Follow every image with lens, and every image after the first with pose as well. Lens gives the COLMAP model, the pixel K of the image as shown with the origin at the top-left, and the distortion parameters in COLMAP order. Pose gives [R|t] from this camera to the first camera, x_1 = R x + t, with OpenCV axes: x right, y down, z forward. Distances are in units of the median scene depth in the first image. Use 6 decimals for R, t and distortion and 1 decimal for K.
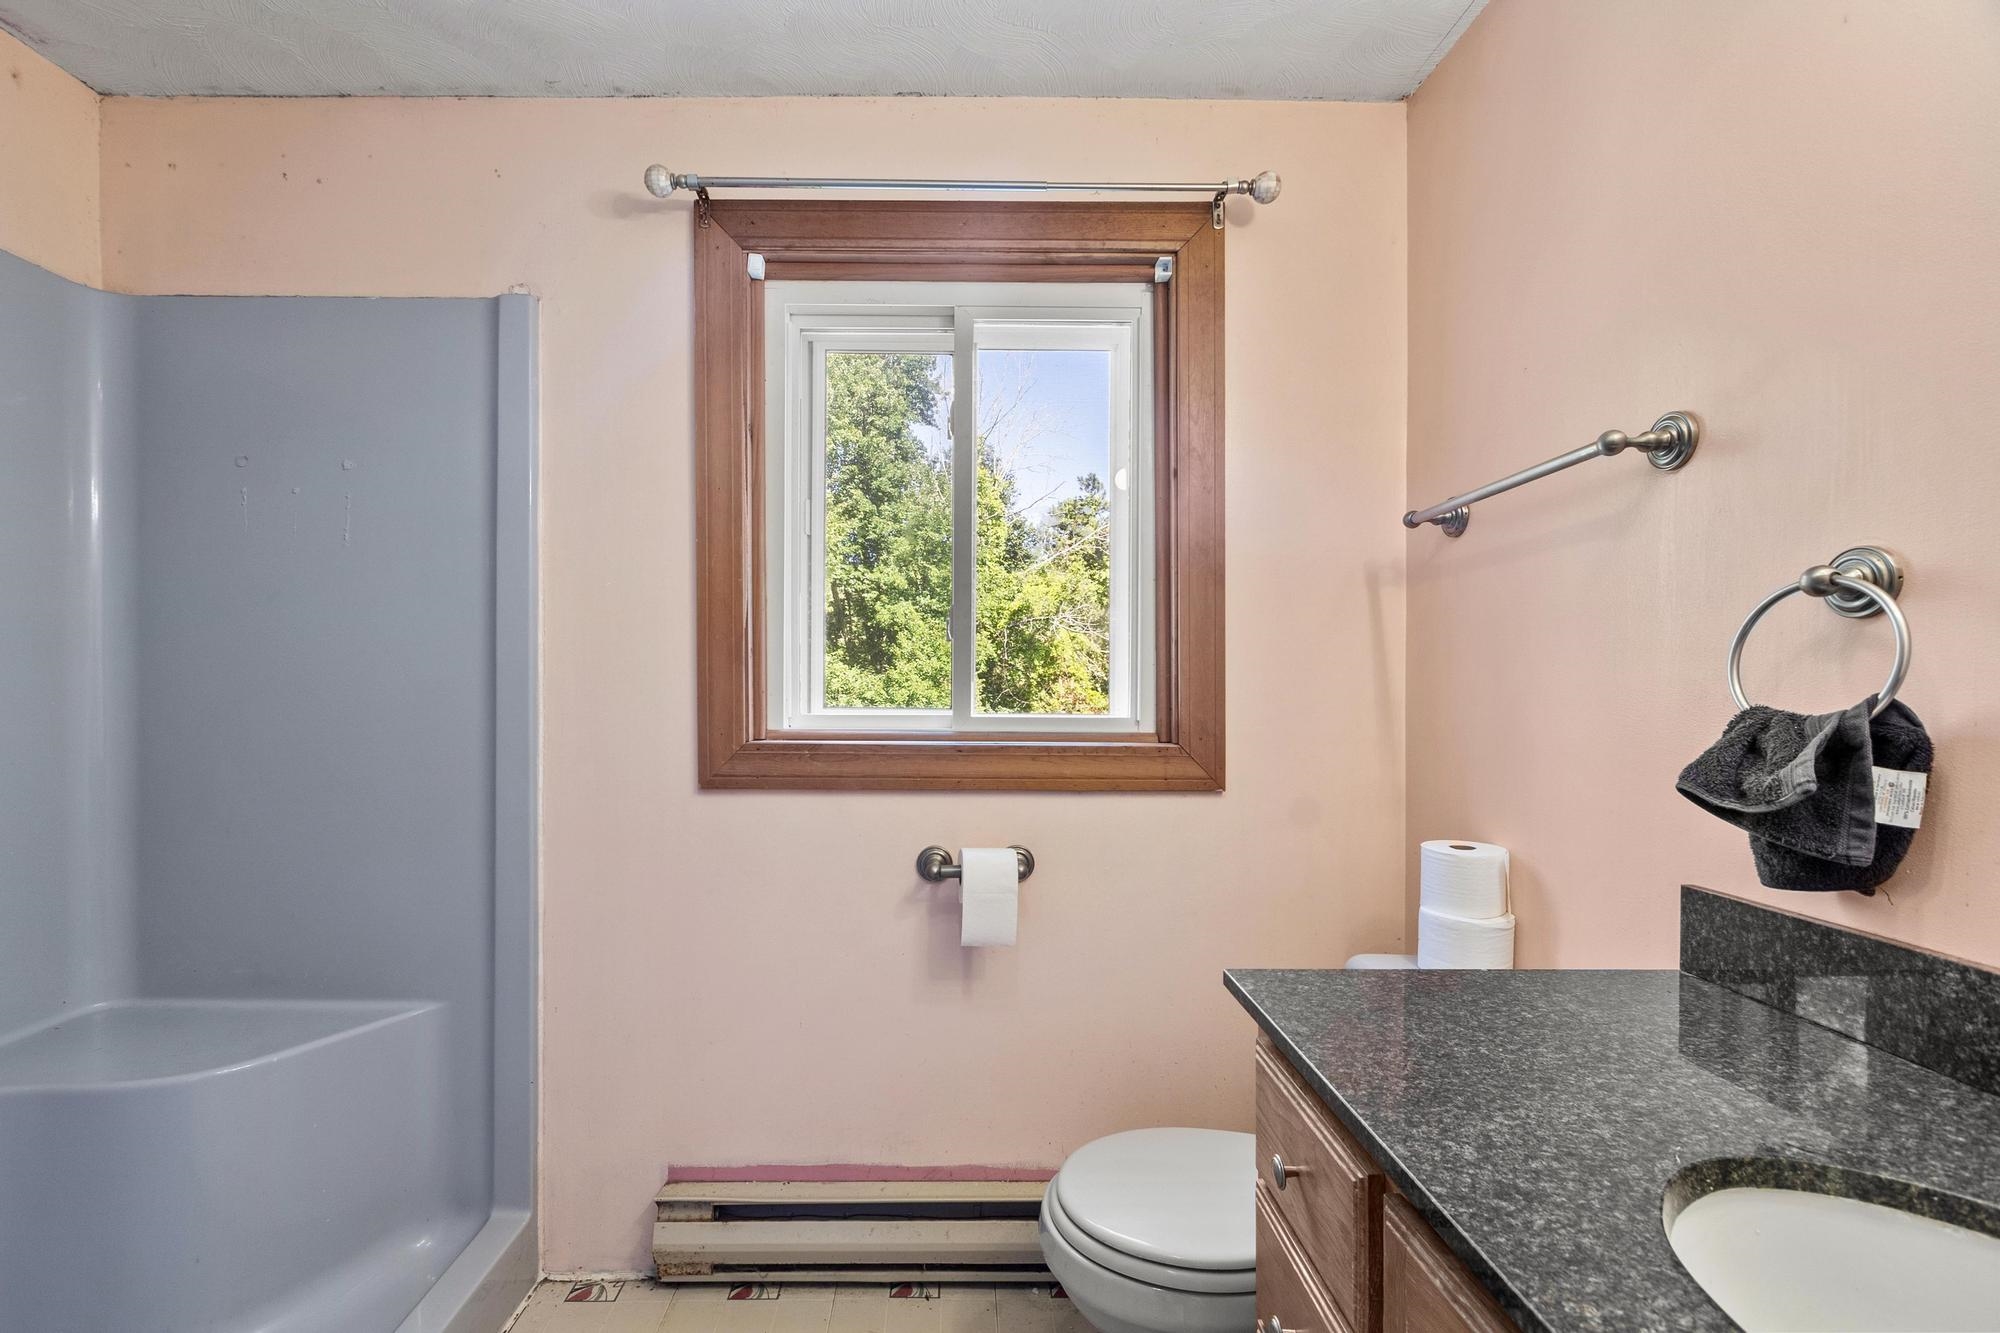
lens RADIAL K [[863.8, 0, 961.2], [0, 863.8, 689.5], [0, 0, 1]] dist [-0.001241, -0.000579]
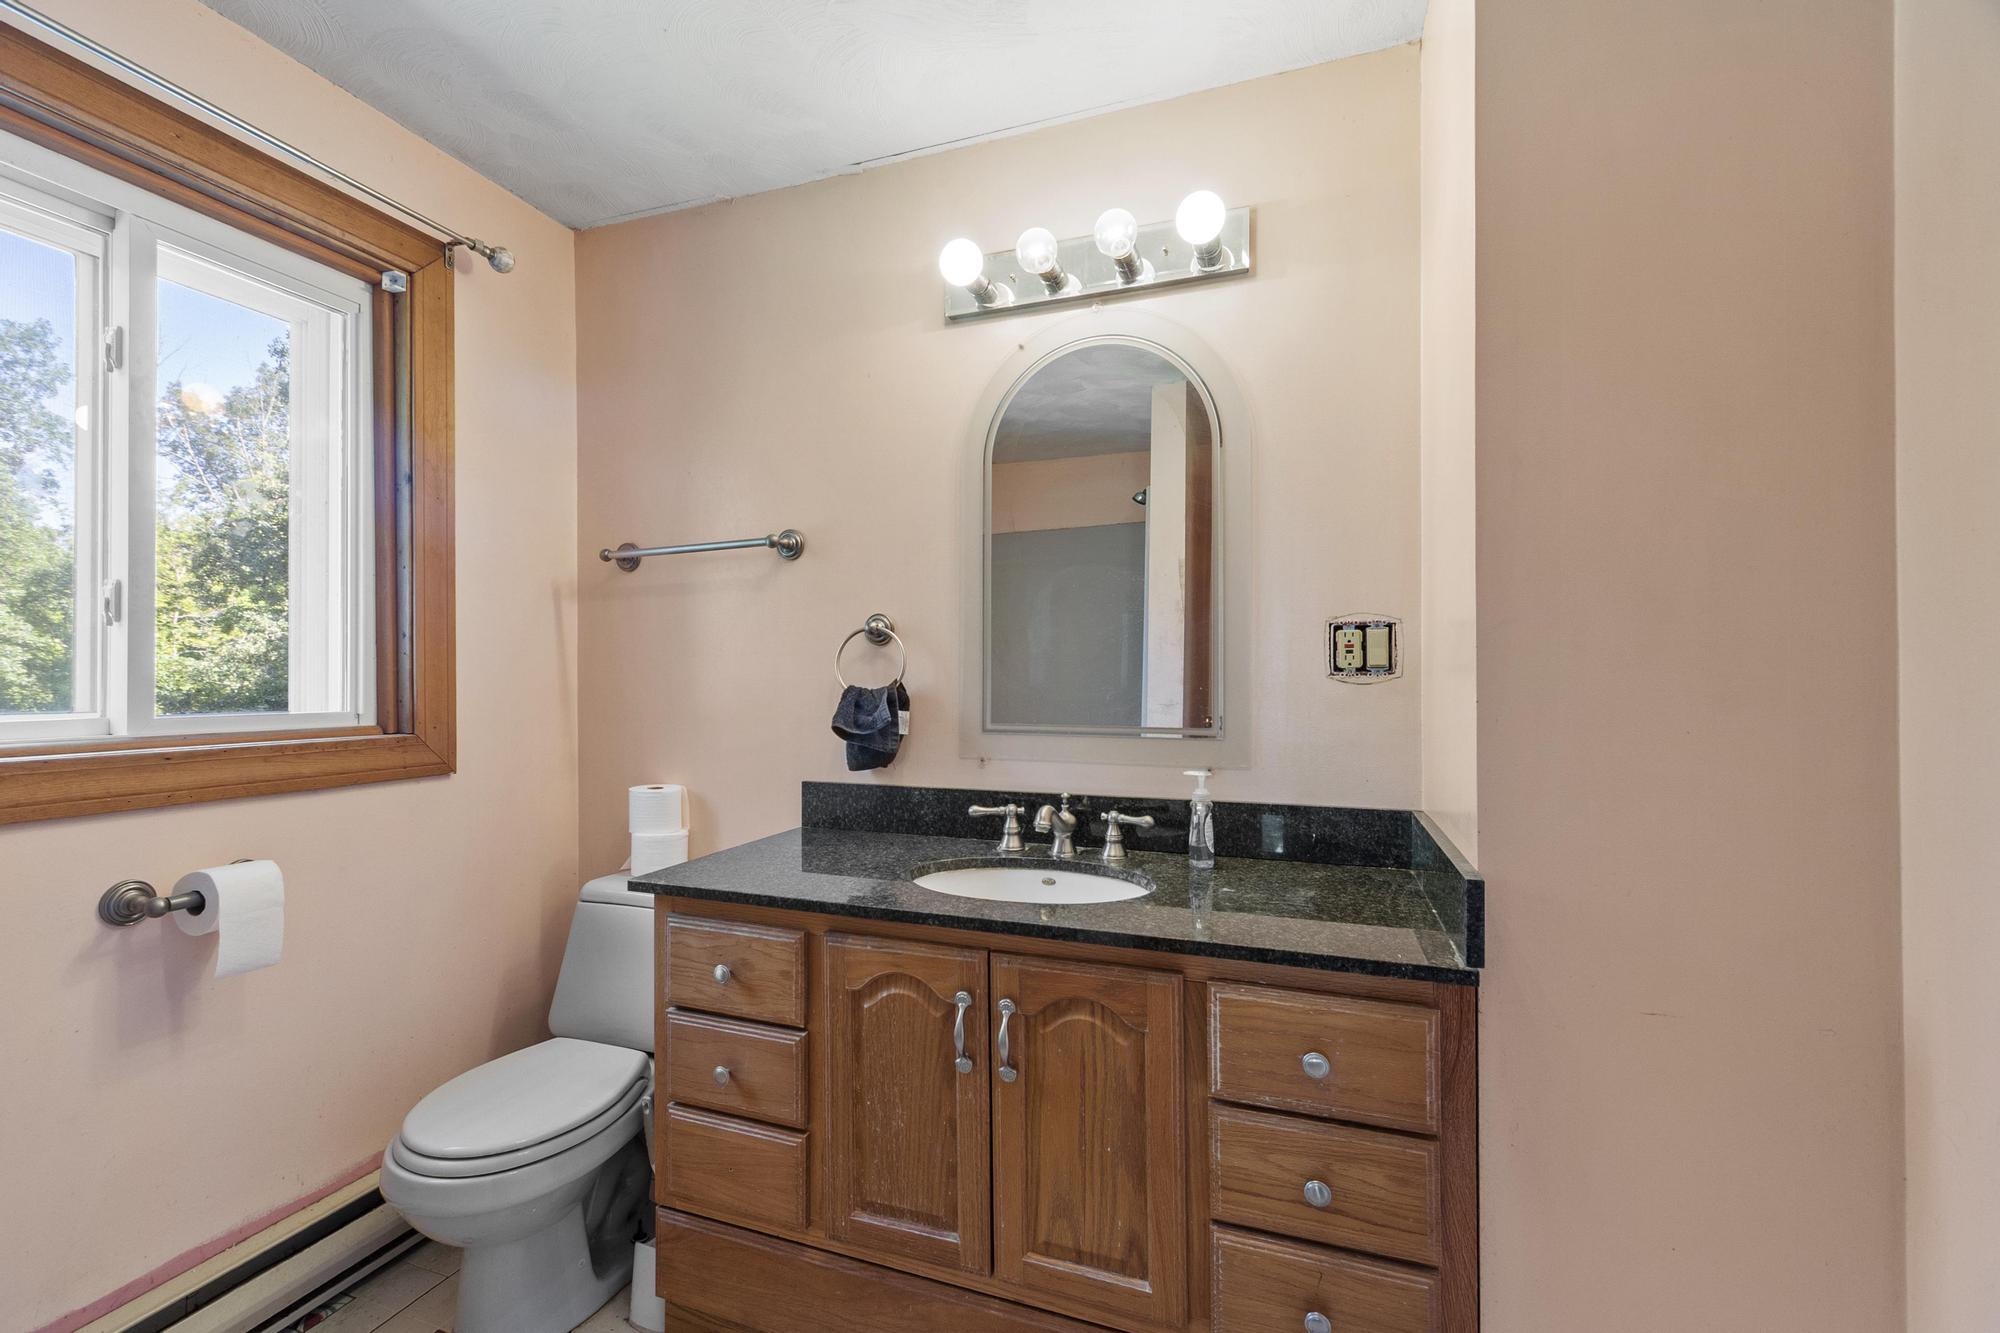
lens RADIAL K [[893.8, 0, 928.5], [0, 893.8, 661.6], [0, 0, 1]] dist [-0.001463, -0.000397]
pose [[0.386485, 0.009886, 0.922243, -0.549362], [0.011684, 0.999810, -0.015614, -0.000941], [-0.922222, 0.016811, 0.386296, -0.009921]]
